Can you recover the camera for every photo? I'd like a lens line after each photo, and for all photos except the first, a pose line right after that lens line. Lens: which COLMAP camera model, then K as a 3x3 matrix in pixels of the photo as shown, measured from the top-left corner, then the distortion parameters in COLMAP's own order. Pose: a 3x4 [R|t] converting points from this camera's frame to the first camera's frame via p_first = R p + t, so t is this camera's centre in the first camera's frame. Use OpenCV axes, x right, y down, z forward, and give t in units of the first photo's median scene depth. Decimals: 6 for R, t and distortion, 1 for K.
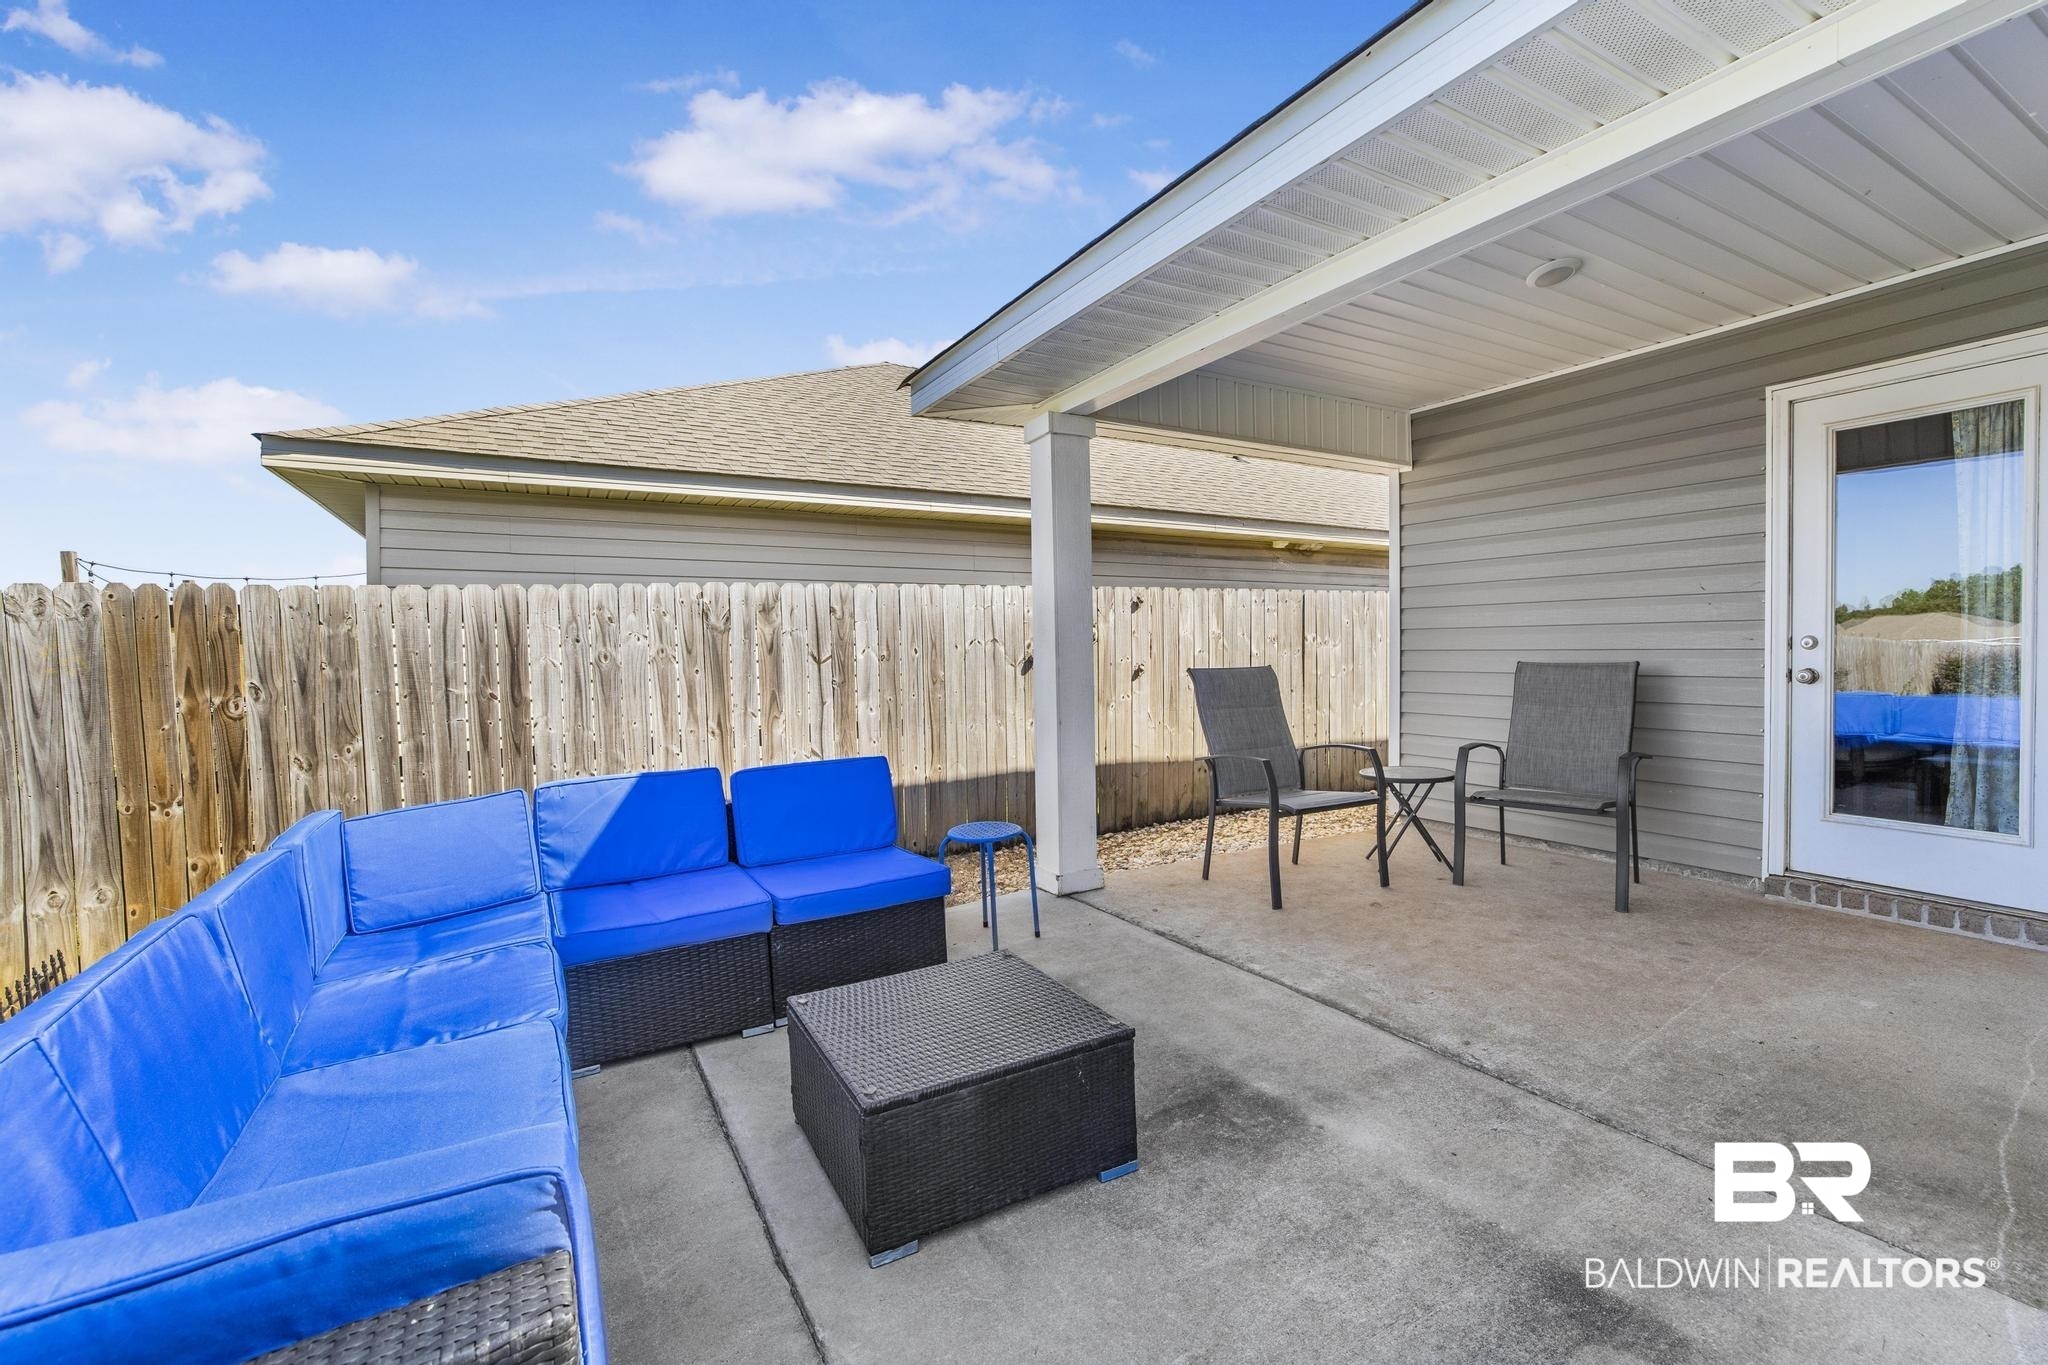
lens RADIAL K [[916.7, 0, 1001.6], [0, 916.7, 668.3], [0, 0, 1]] dist [-0.046619, 0.019483]
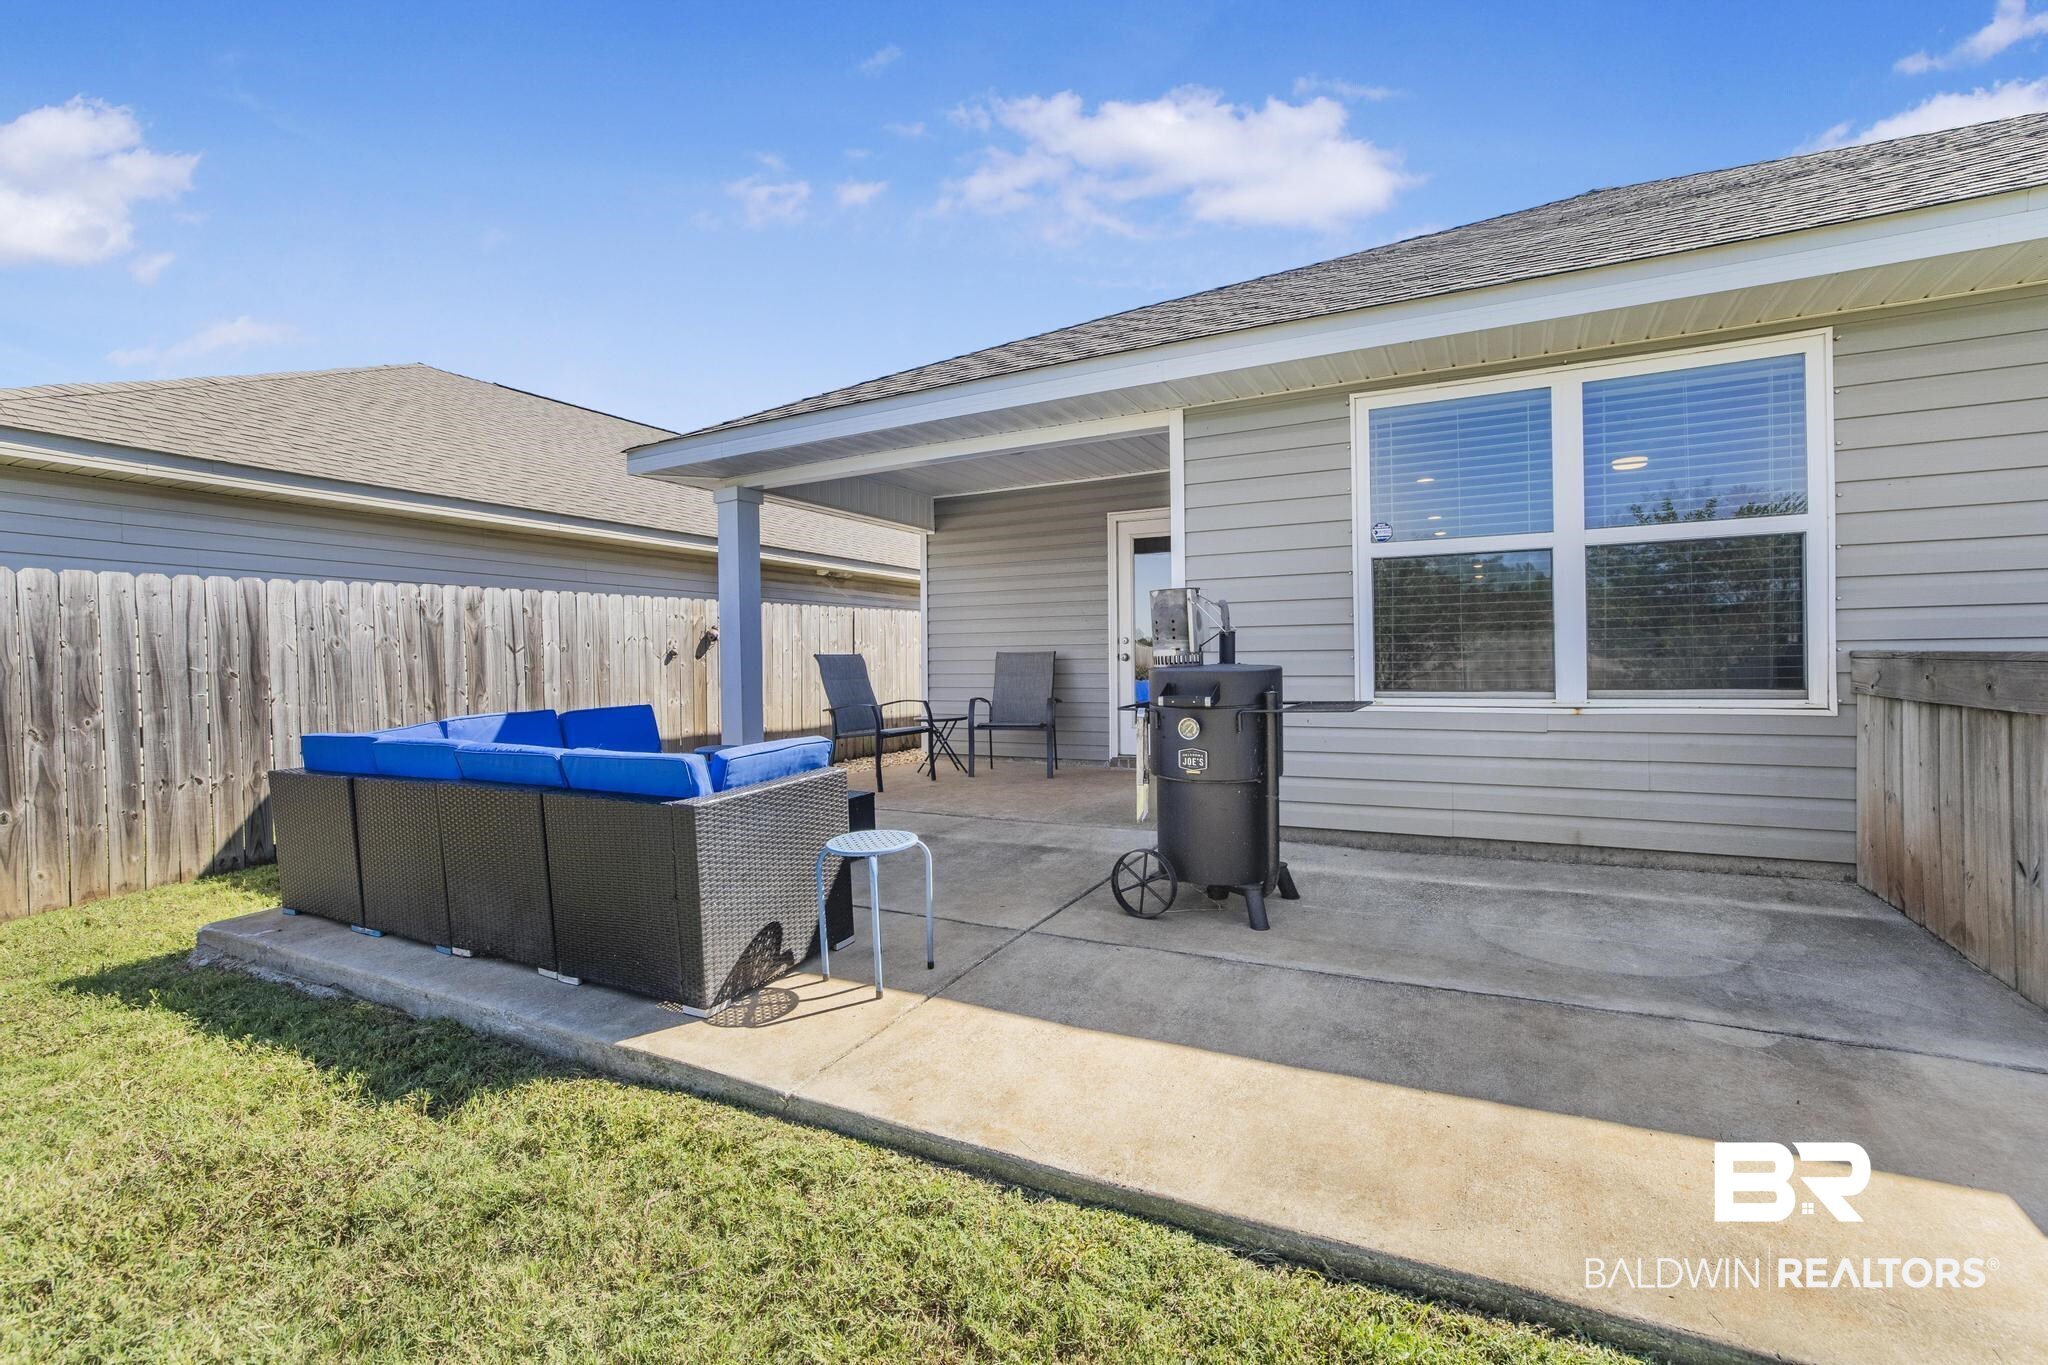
lens RADIAL K [[898.6, 0, 1021.0], [0, 898.6, 674.2], [0, 0, 1]] dist [-0.042763, 0.017722]
pose [[0.839216, -0.004628, 0.543778, -0.337642], [0.011864, 0.999882, -0.009800, 0.053840], [-0.543668, 0.014676, 0.839172, -0.484499]]
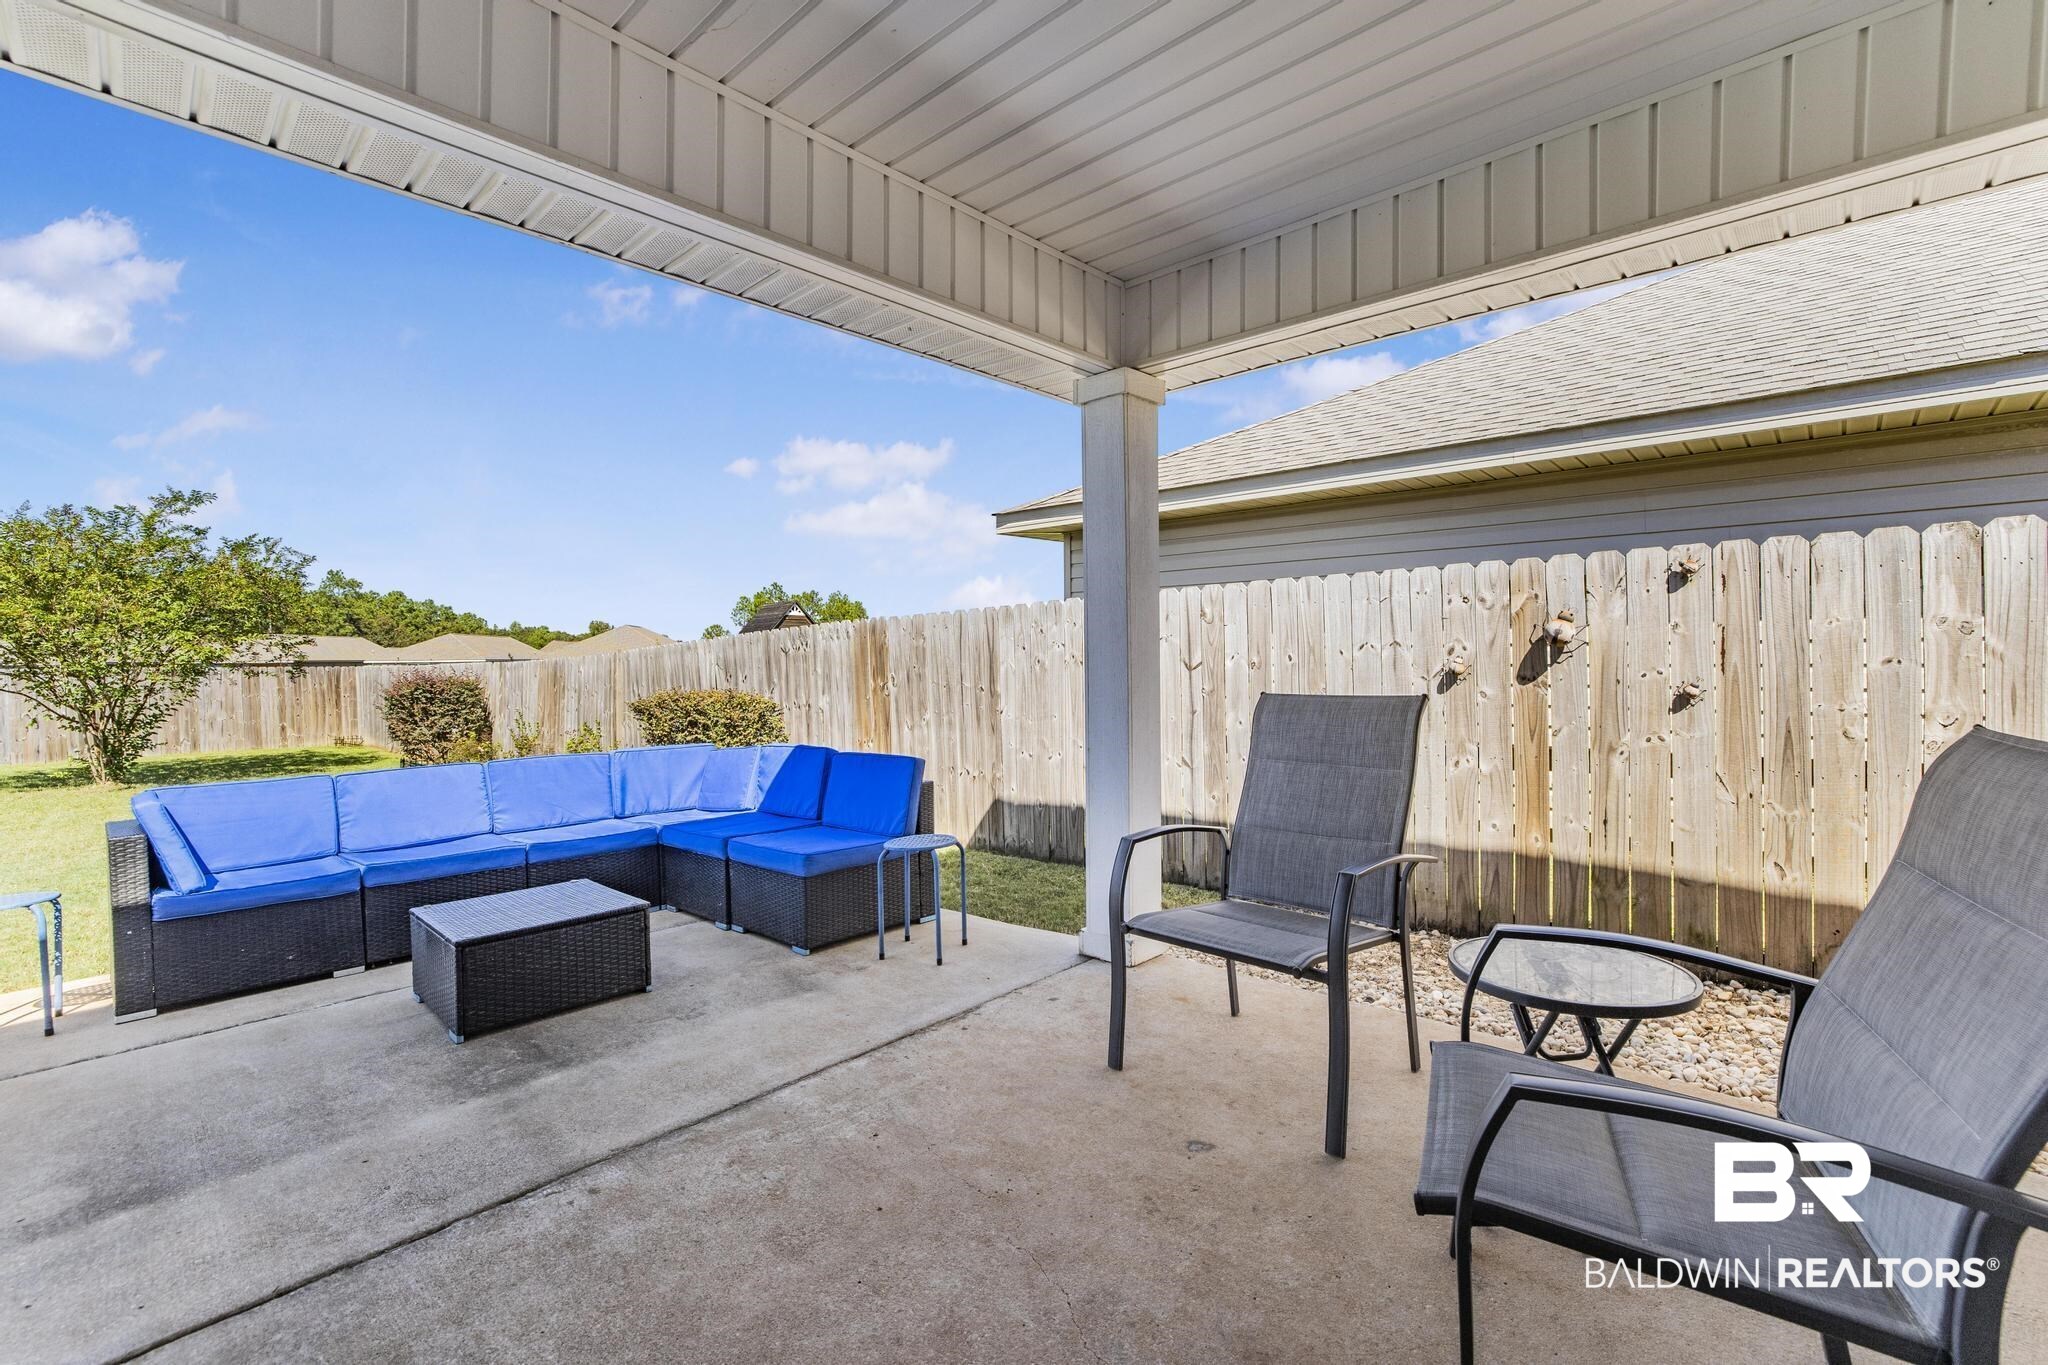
lens RADIAL K [[898.6, 0, 1021.0], [0, 898.6, 674.2], [0, 0, 1]] dist [-0.042763, 0.017722]
pose [[0.293748, 0.030419, -0.955399, 0.790002], [-0.011532, 0.999534, 0.028279, -0.031092], [0.955813, 0.002711, 0.293962, 0.668145]]
